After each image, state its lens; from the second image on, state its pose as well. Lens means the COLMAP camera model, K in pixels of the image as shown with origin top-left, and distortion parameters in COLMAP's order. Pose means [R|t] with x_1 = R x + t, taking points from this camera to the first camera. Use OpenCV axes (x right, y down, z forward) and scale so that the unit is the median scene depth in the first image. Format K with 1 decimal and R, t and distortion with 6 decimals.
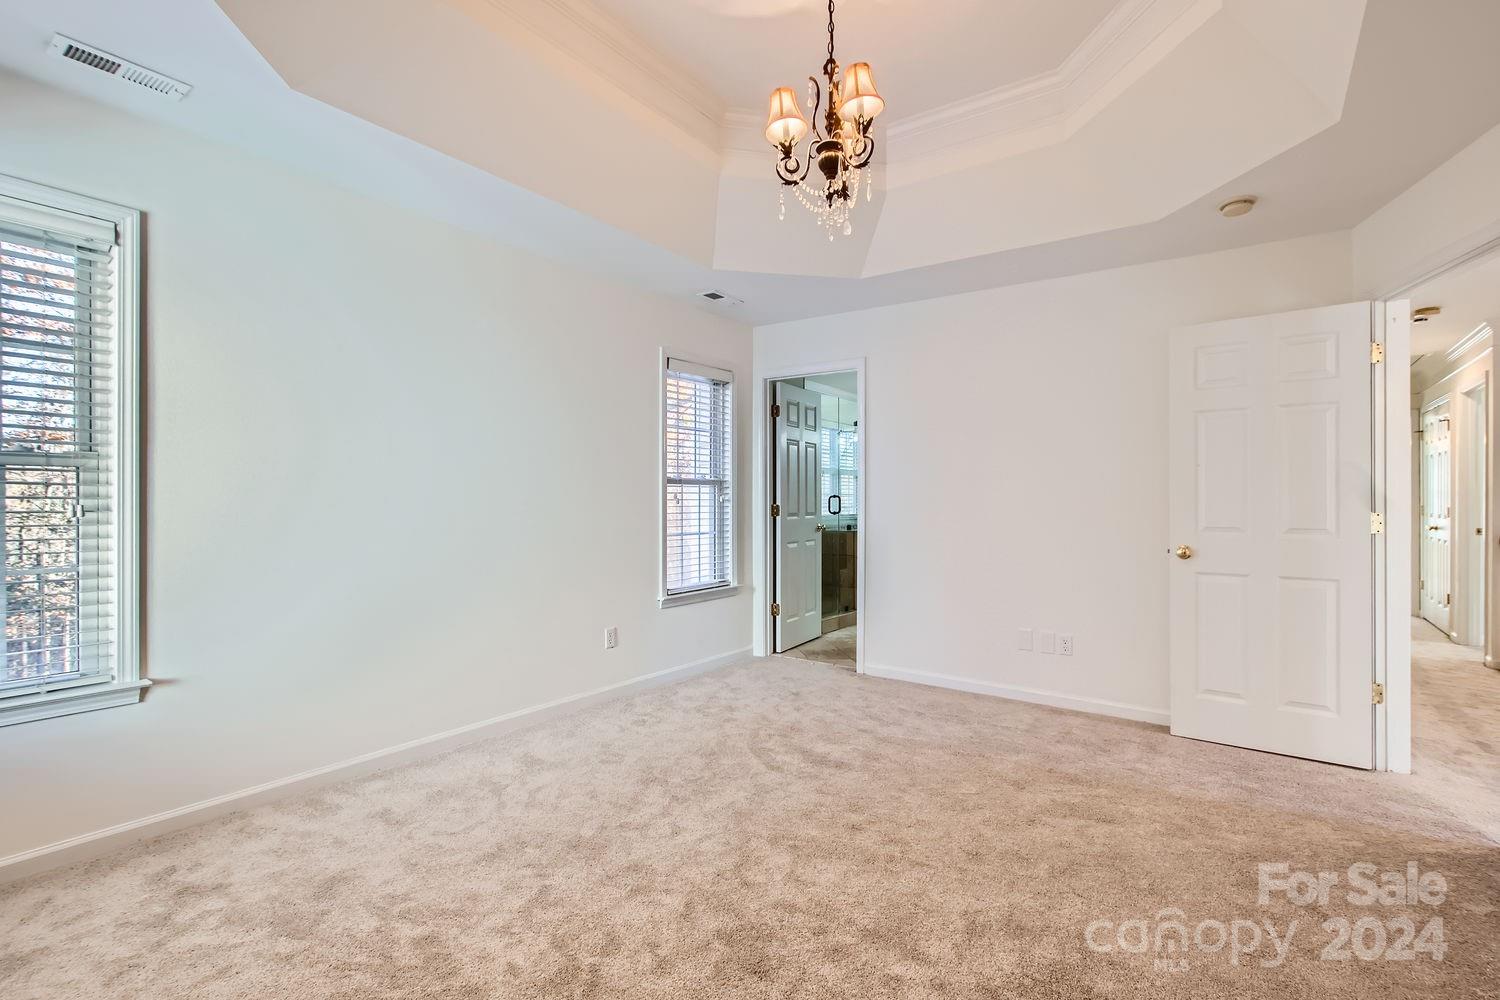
lens RADIAL K [[713.1, 0, 751.3], [0, 713.1, 511.3], [0, 0, 1]] dist [-0.000742, 0.000093]
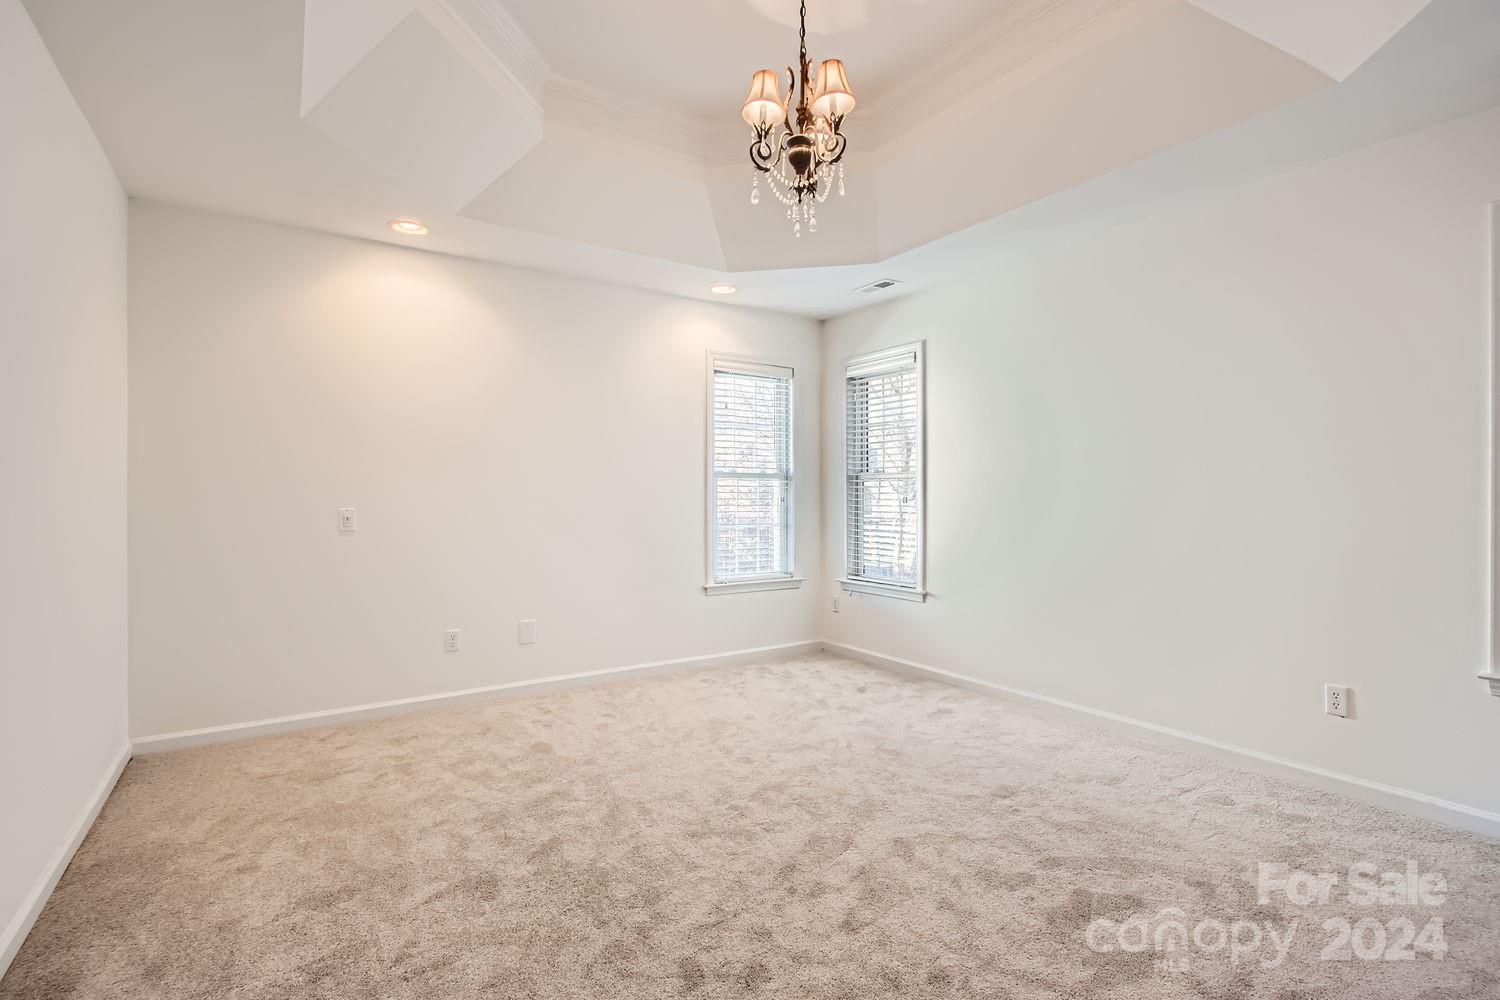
lens RADIAL K [[698.6, 0, 750.0], [0, 698.6, 500.0], [0, 0, 1]] dist [0.000335, -0.000244]
pose [[-0.367916, 0.012350, -0.929777, 1.033045], [0.001067, 0.999917, 0.012860, -0.032020], [0.929859, 0.003739, -0.367898, 1.236193]]
